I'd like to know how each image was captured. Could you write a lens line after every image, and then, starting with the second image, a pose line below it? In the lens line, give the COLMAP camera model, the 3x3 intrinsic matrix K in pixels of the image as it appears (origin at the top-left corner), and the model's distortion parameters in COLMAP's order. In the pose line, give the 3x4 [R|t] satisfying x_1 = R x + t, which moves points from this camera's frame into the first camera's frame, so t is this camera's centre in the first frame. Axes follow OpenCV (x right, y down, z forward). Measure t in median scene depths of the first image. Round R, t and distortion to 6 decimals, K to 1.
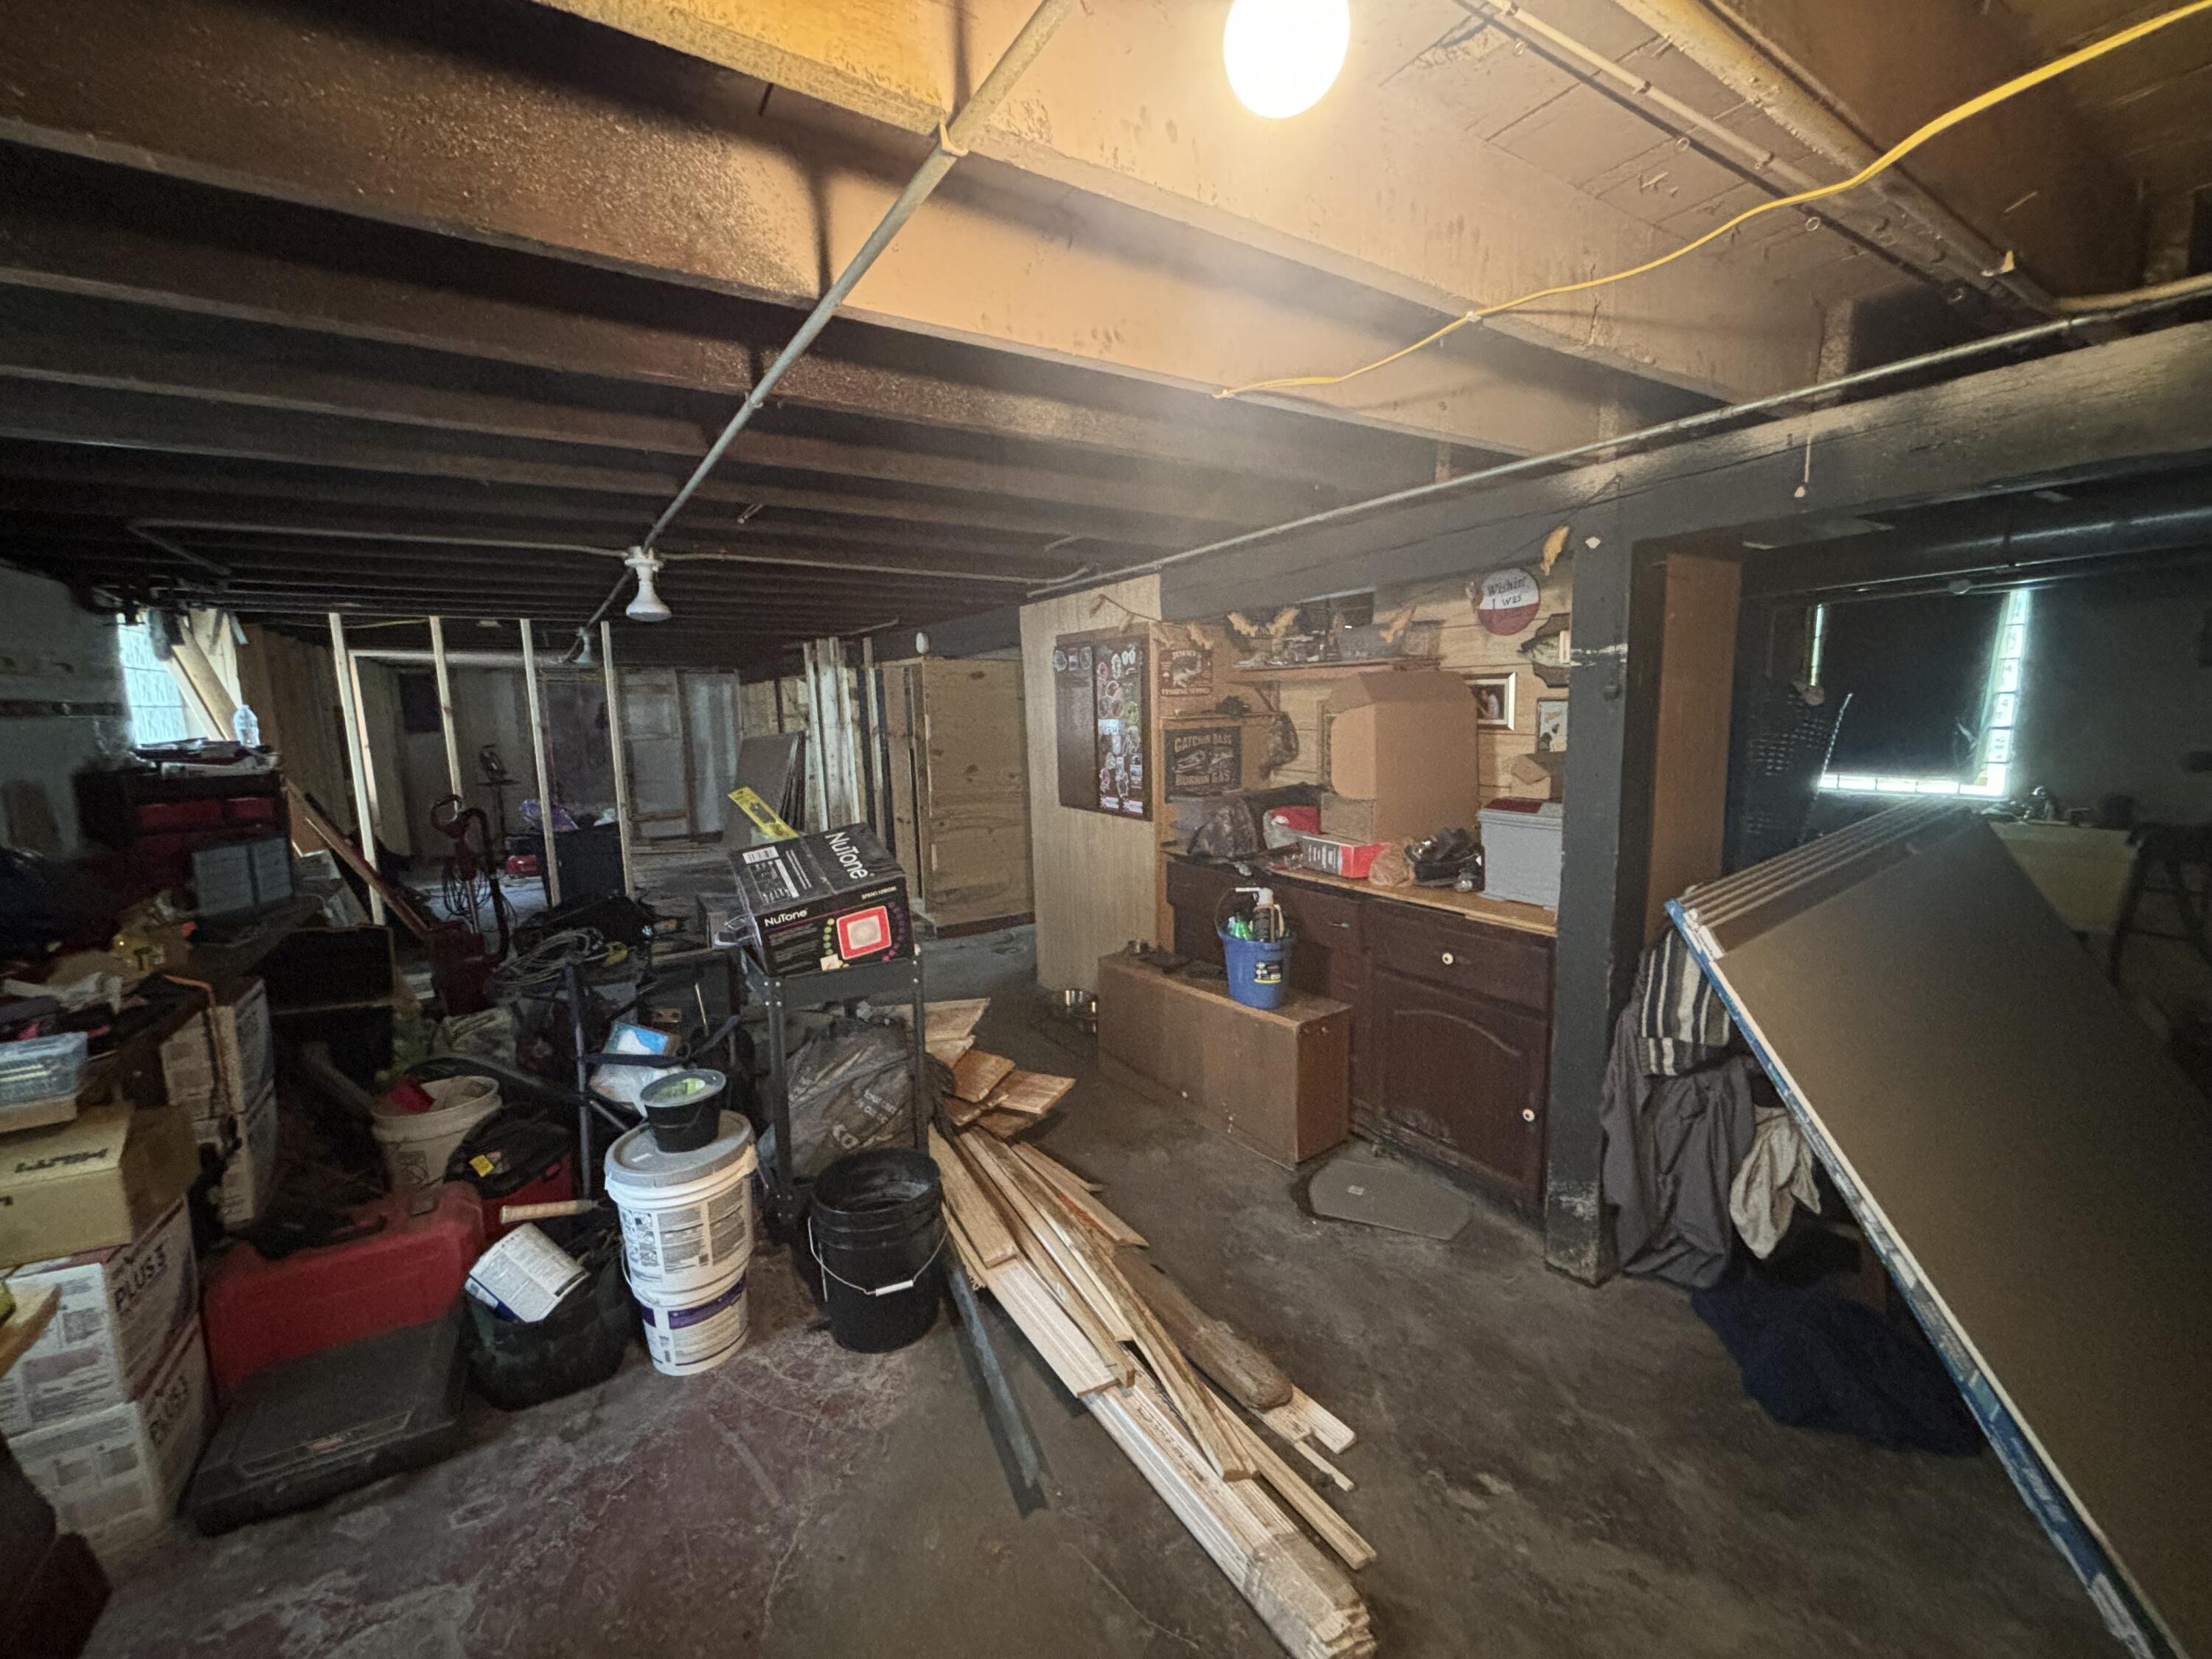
lens RADIAL K [[895.4, 0, 1107.8], [0, 895.4, 840.1], [0, 0, 1]] dist [0.003467, 0.000134]
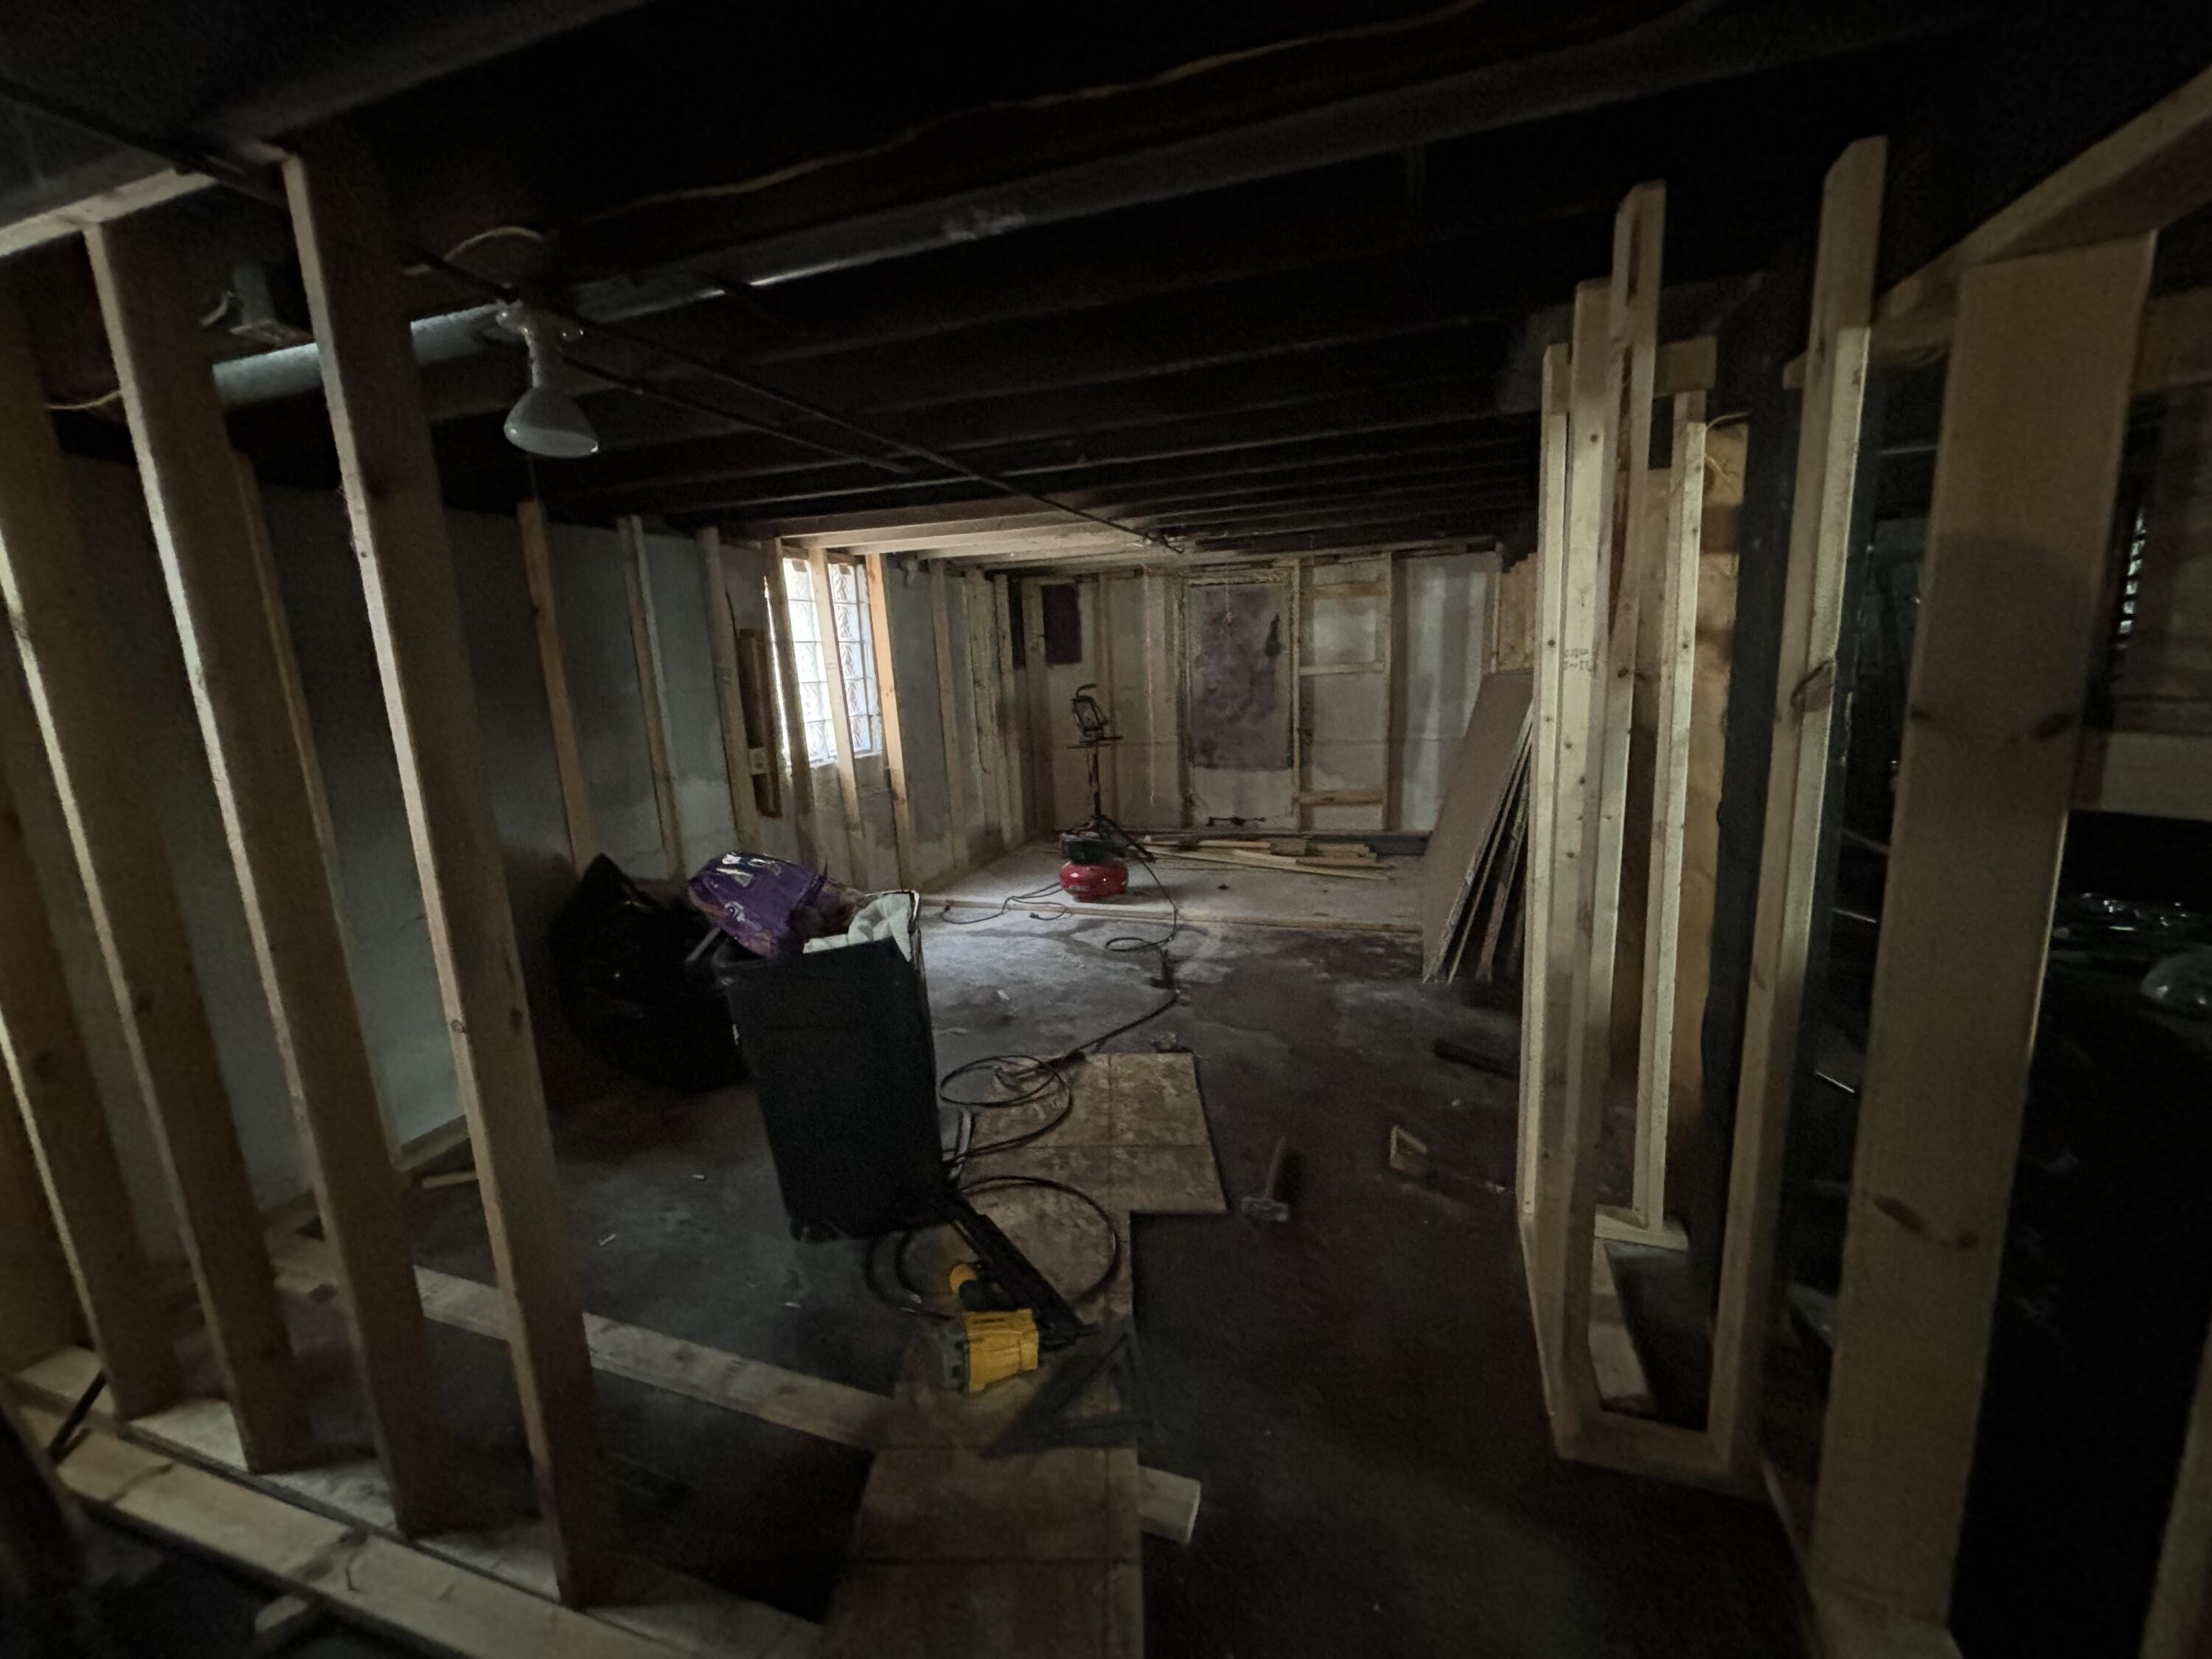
lens RADIAL K [[895.4, 0, 1099.2], [0, 895.4, 837.8], [0, 0, 1]] dist [0.003467, 0.000134]
pose [[0.629692, 0.150077, -0.762211, -0.129937], [-0.083253, 0.988548, 0.125864, -0.064823], [0.772371, -0.015799, 0.634975, 0.483216]]
